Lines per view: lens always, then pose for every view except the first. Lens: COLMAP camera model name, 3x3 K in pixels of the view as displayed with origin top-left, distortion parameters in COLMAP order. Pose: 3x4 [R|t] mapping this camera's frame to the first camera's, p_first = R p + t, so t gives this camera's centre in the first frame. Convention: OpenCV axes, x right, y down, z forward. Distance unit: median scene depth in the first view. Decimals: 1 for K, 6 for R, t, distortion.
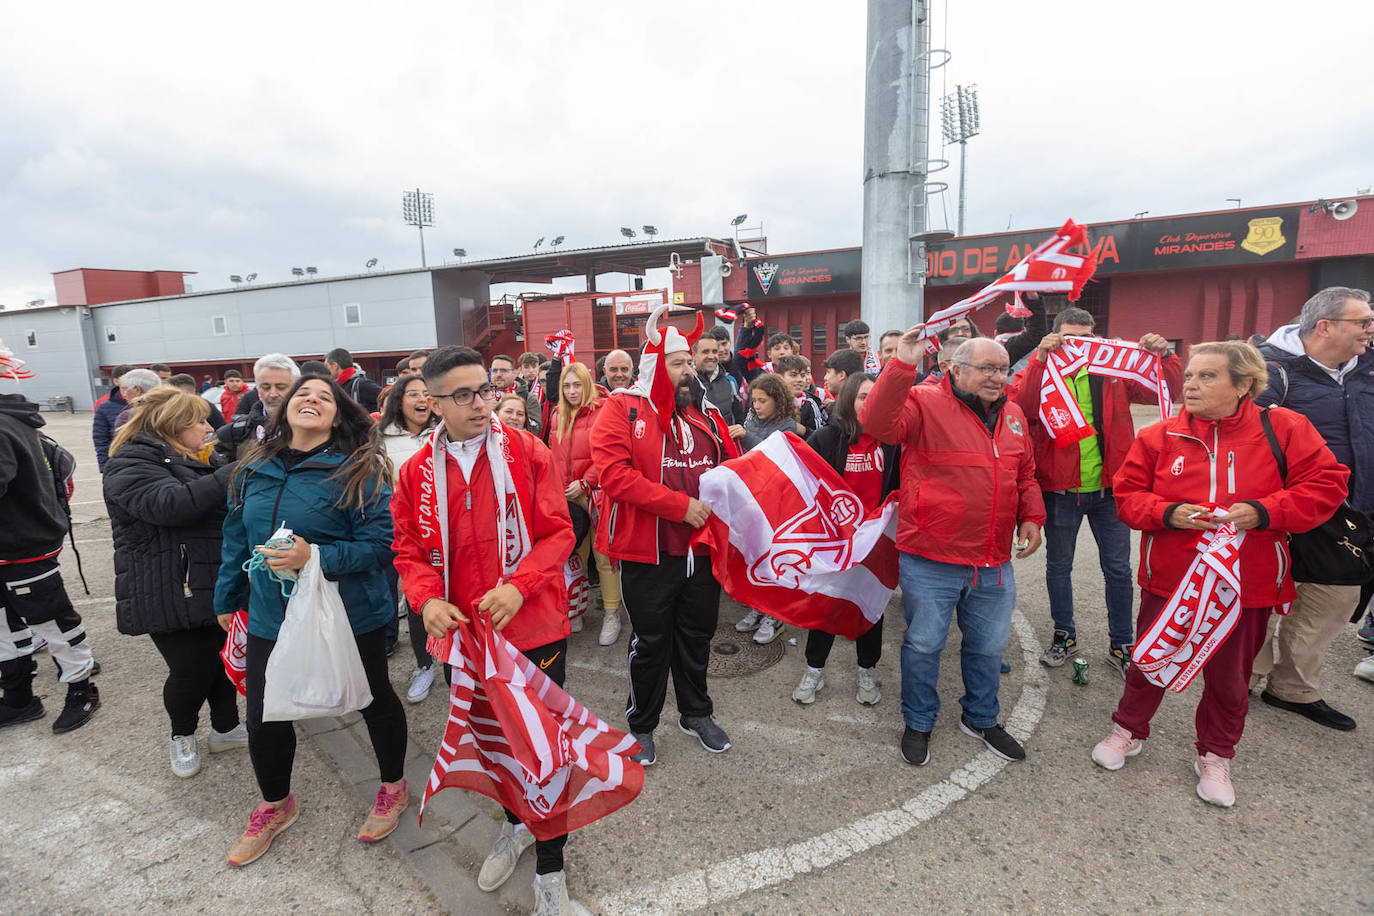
lens RADIAL K [[607.1, 0, 687.0], [0, 607.1, 458.0], [0, 0, 1]] dist [0.000134, -0.000591]
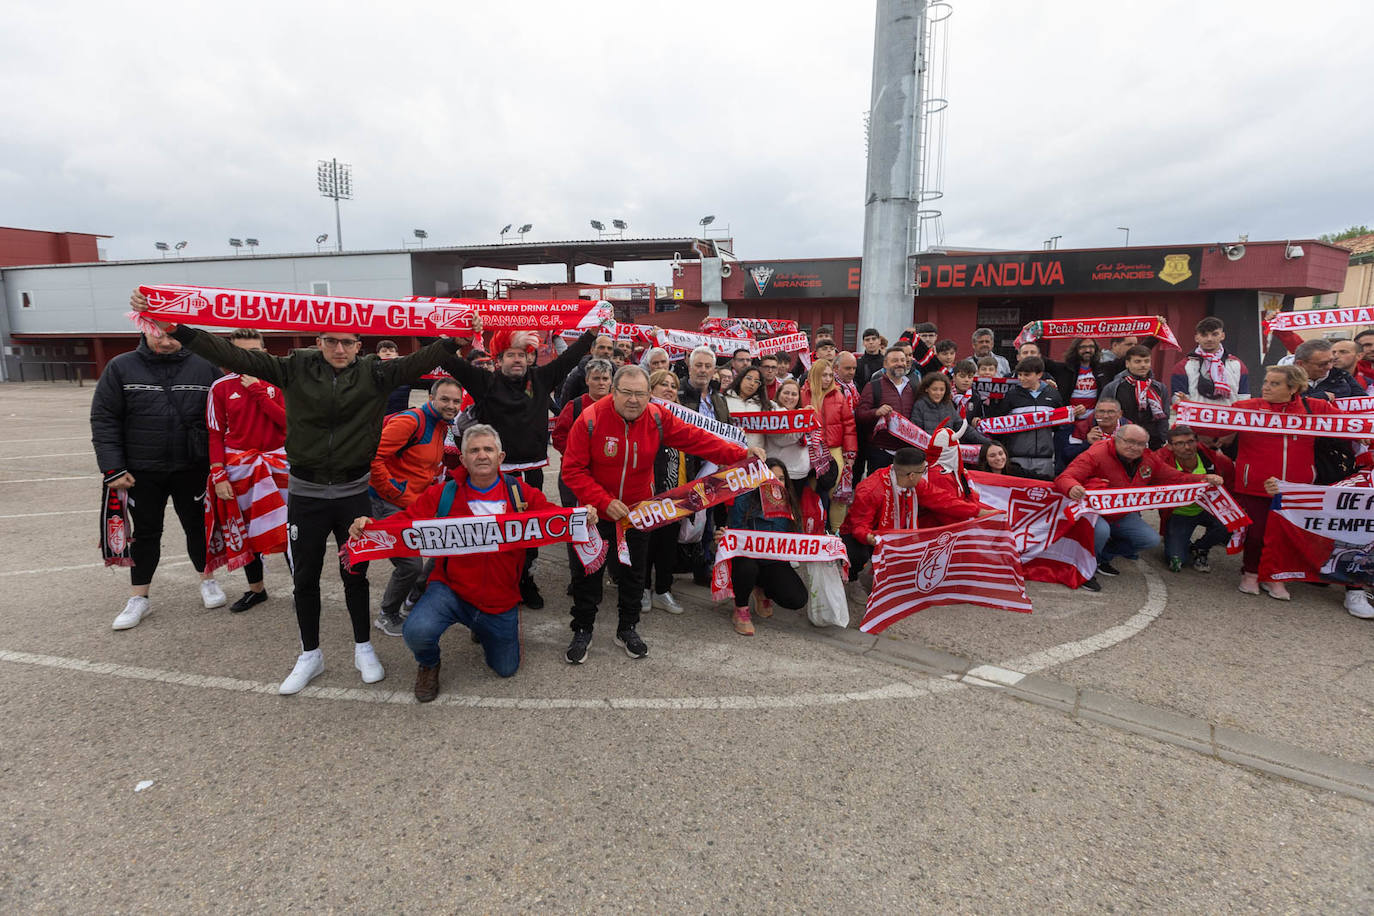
lens RADIAL K [[609.1, 0, 676.0], [0, 609.1, 448.0], [0, 0, 1]] dist [0.001620, 0.000113]
pose [[0.991968, 0.016124, 0.125457, -0.158150], [-0.016006, 0.999870, -0.001953, 0.012761], [-0.125472, -0.000071, 0.992097, -0.078993]]
